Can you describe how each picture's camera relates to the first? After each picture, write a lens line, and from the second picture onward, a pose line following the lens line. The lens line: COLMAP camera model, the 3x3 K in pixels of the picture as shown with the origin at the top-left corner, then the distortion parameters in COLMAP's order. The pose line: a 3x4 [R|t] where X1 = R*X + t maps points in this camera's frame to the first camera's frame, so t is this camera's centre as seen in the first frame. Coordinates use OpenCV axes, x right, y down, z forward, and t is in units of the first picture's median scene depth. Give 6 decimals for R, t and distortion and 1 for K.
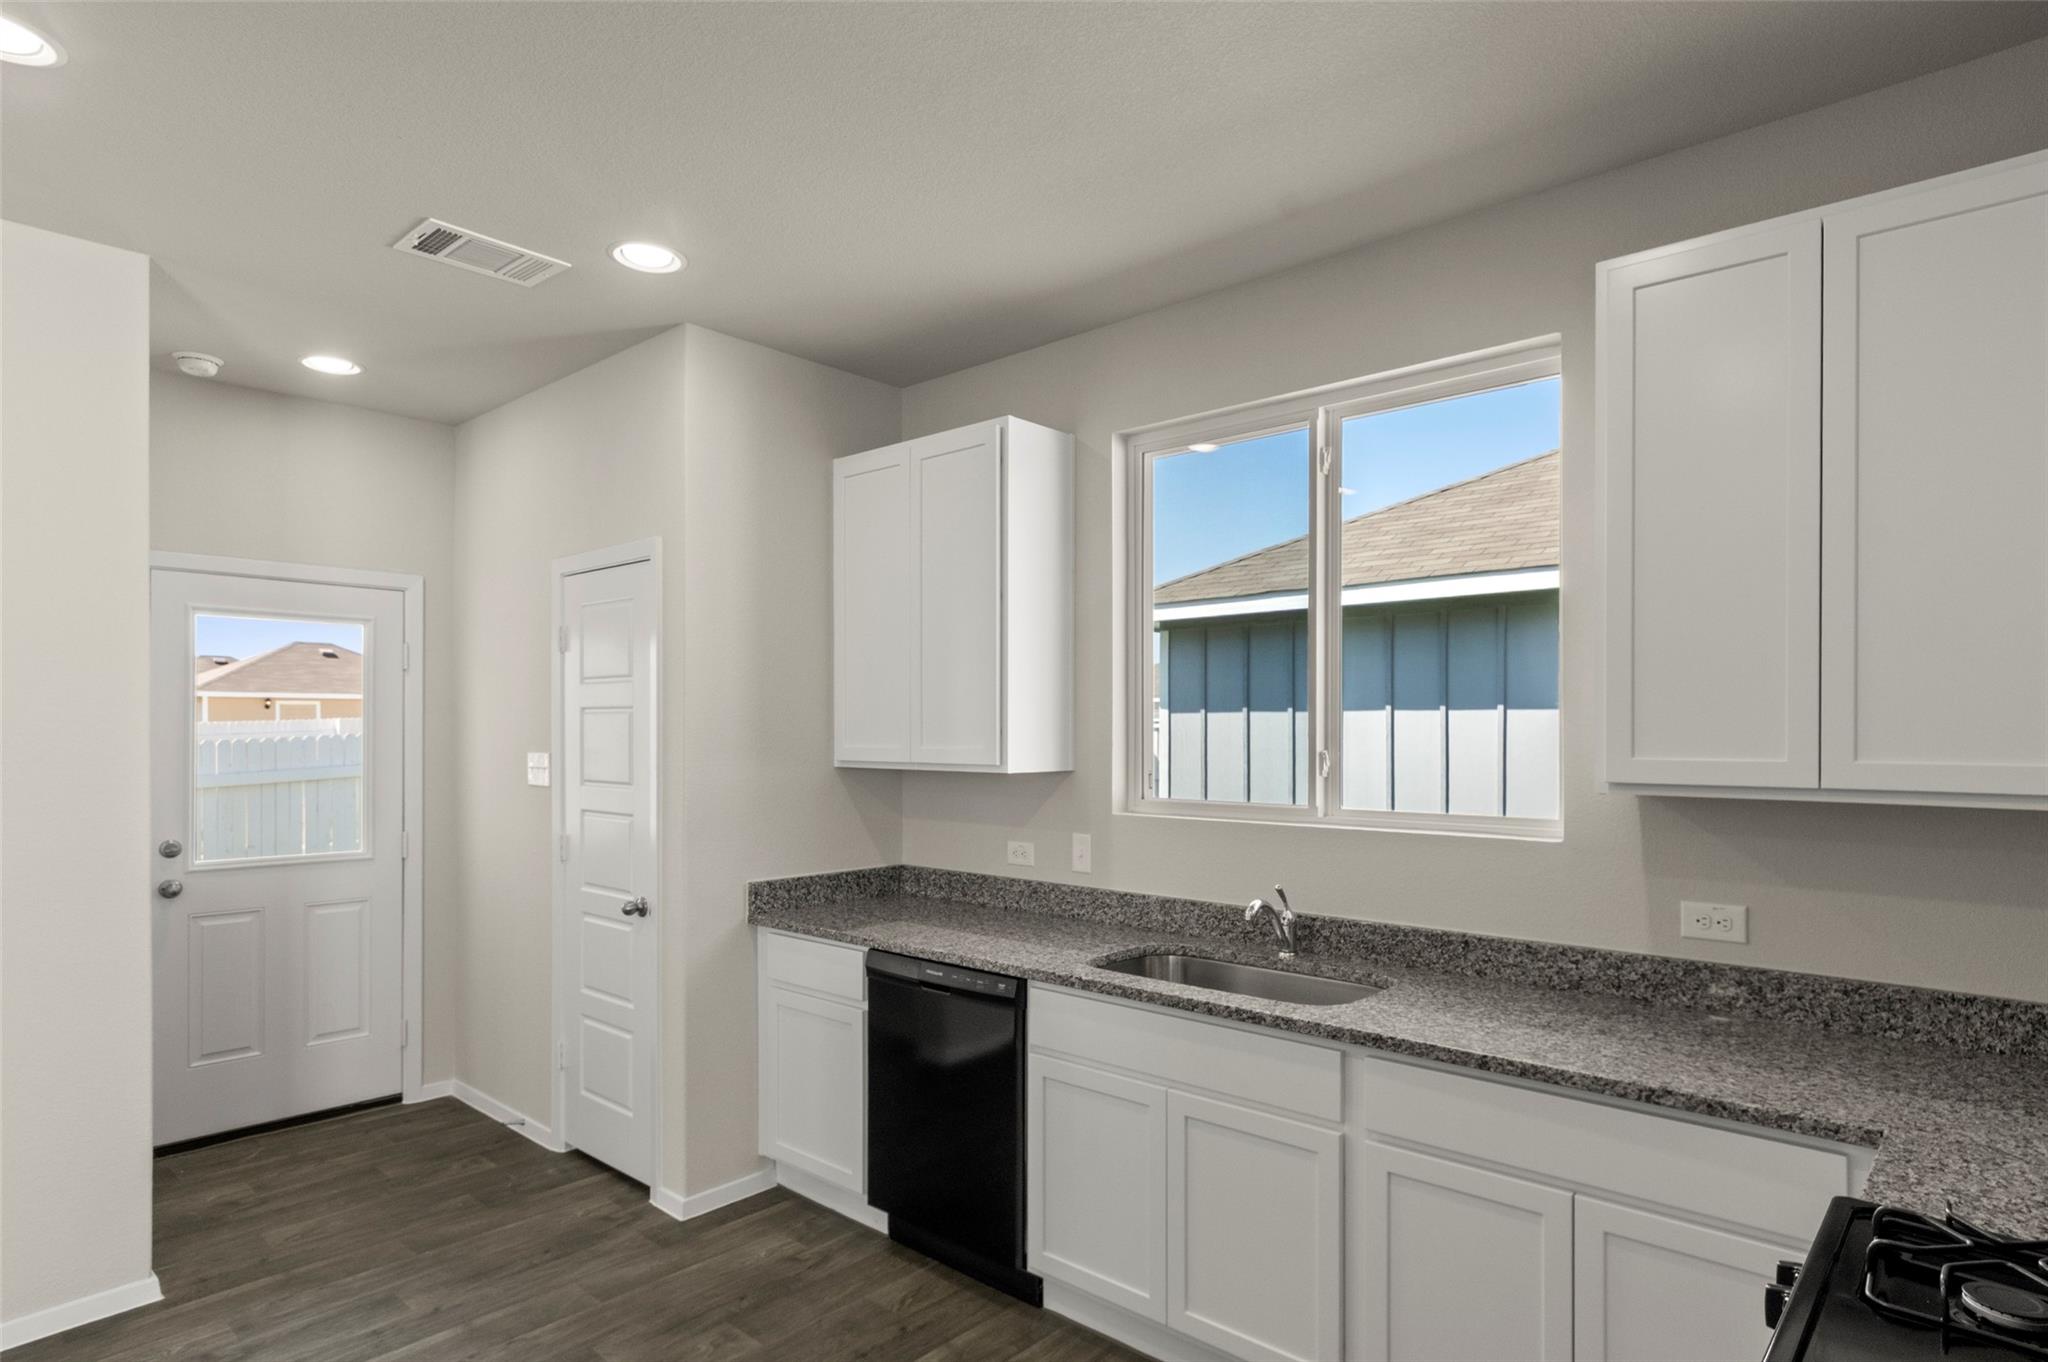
lens RADIAL K [[1113.8, 0, 1053.0], [0, 1113.8, 729.8], [0, 0, 1]] dist [0.006067, 0.002222]
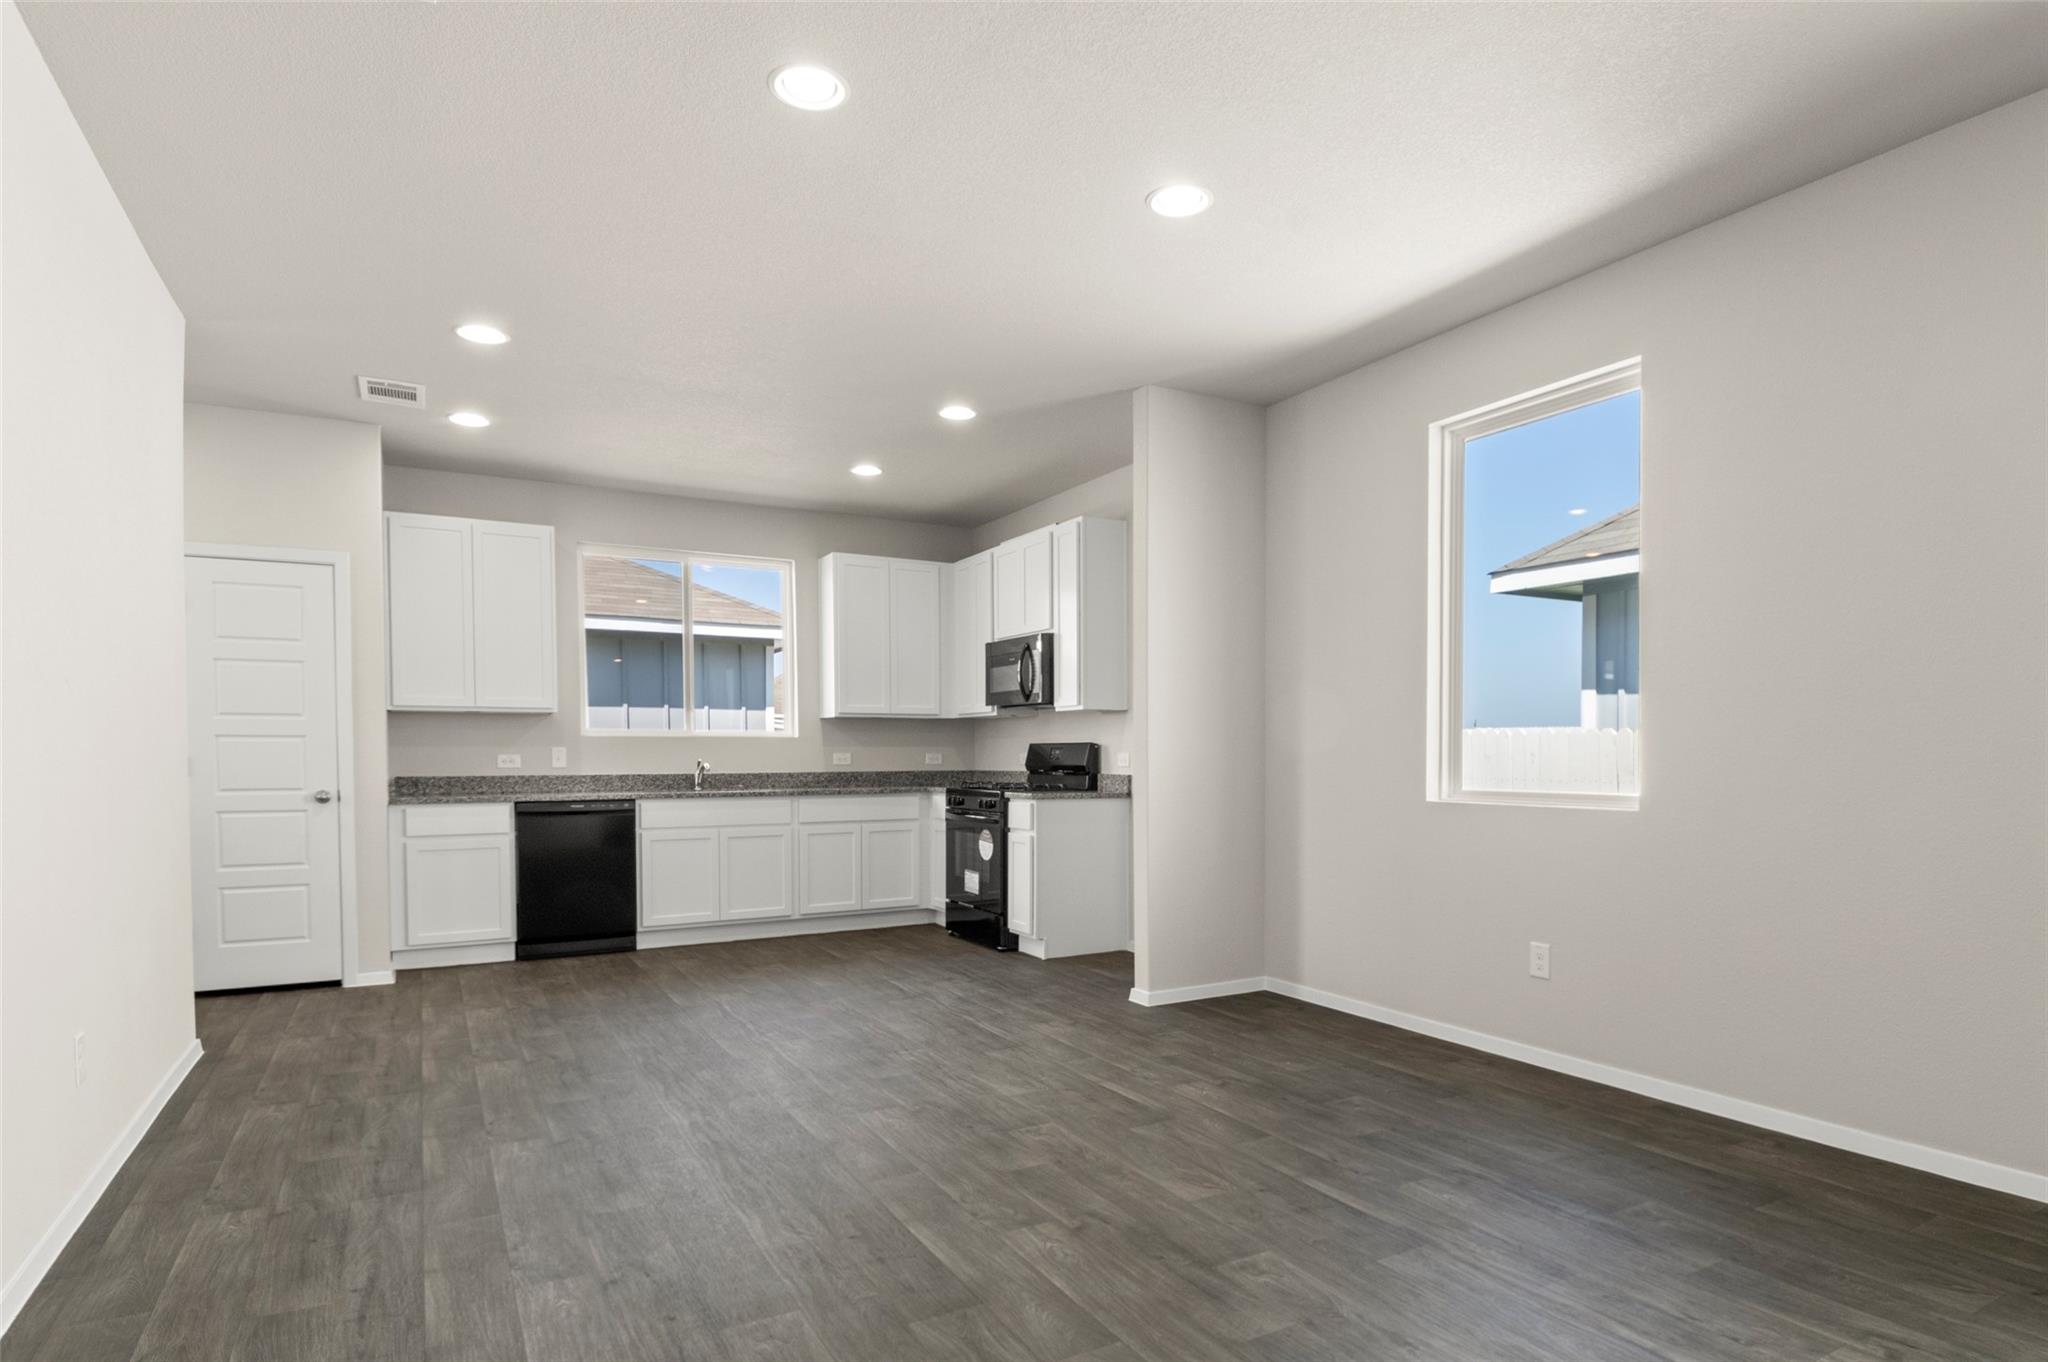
lens RADIAL K [[1122.7, 0, 1052.8], [0, 1122.7, 765.9], [0, 0, 1]] dist [0.044750, -0.049287]
pose [[0.330883, -0.010323, 0.943615, -1.697913], [0.001583, 0.999945, 0.010384, 0.118519], [-0.943670, -0.001942, 0.330881, -0.483204]]
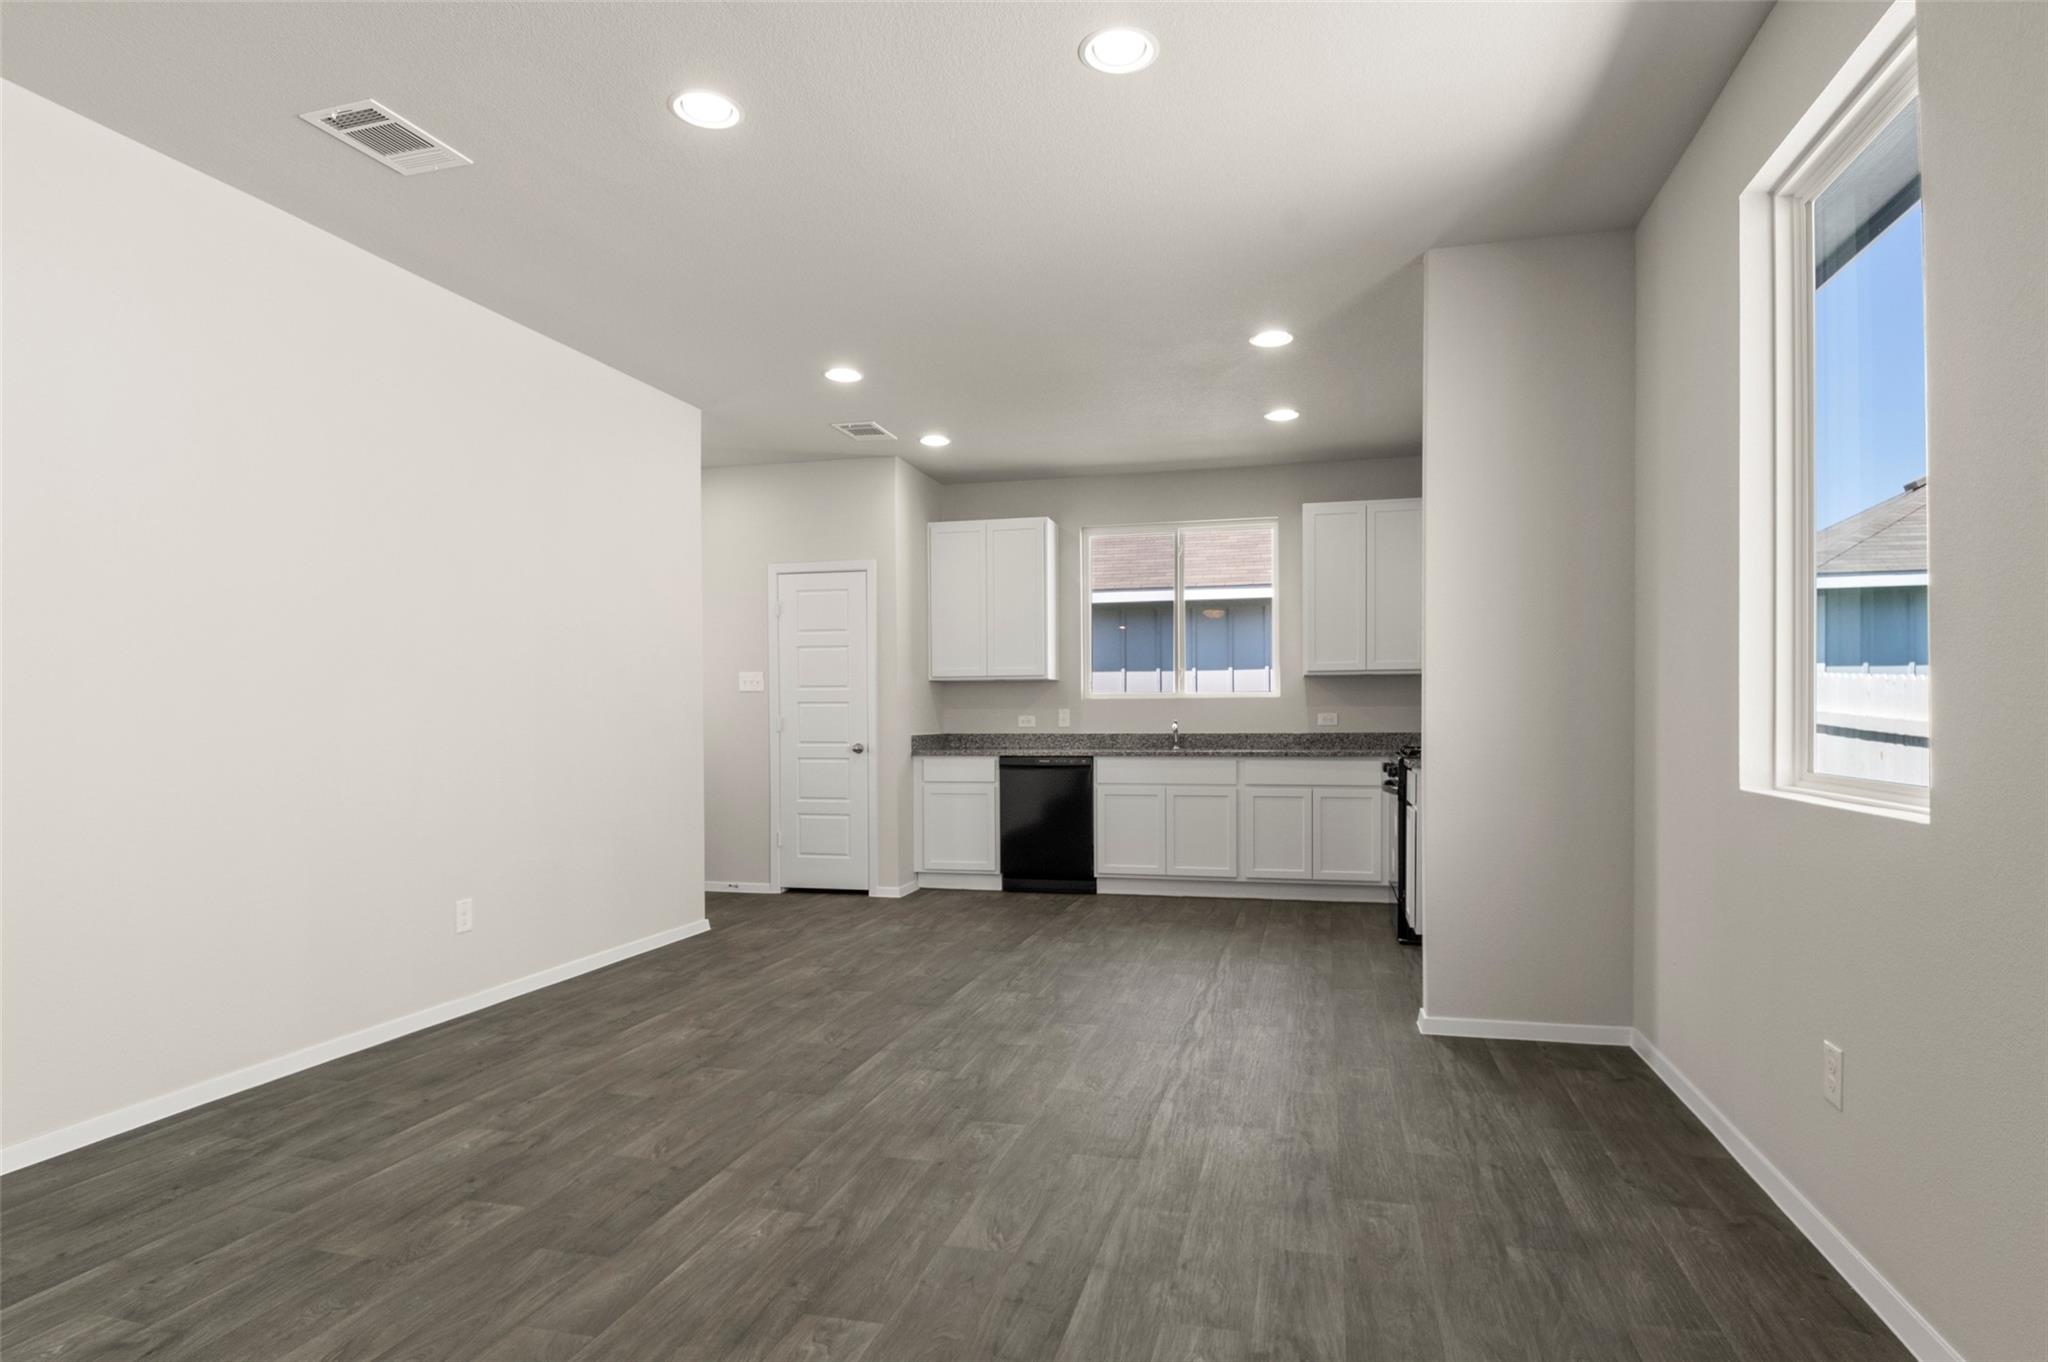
lens RADIAL K [[1094.7, 0, 1058.5], [0, 1094.7, 728.2], [0, 0, 1]] dist [0.046328, 0.000057]
pose [[0.884303, -0.009548, 0.466815, -1.097090], [0.004316, 0.999915, 0.012276, 0.116236], [-0.466893, -0.008840, 0.884270, -0.984323]]
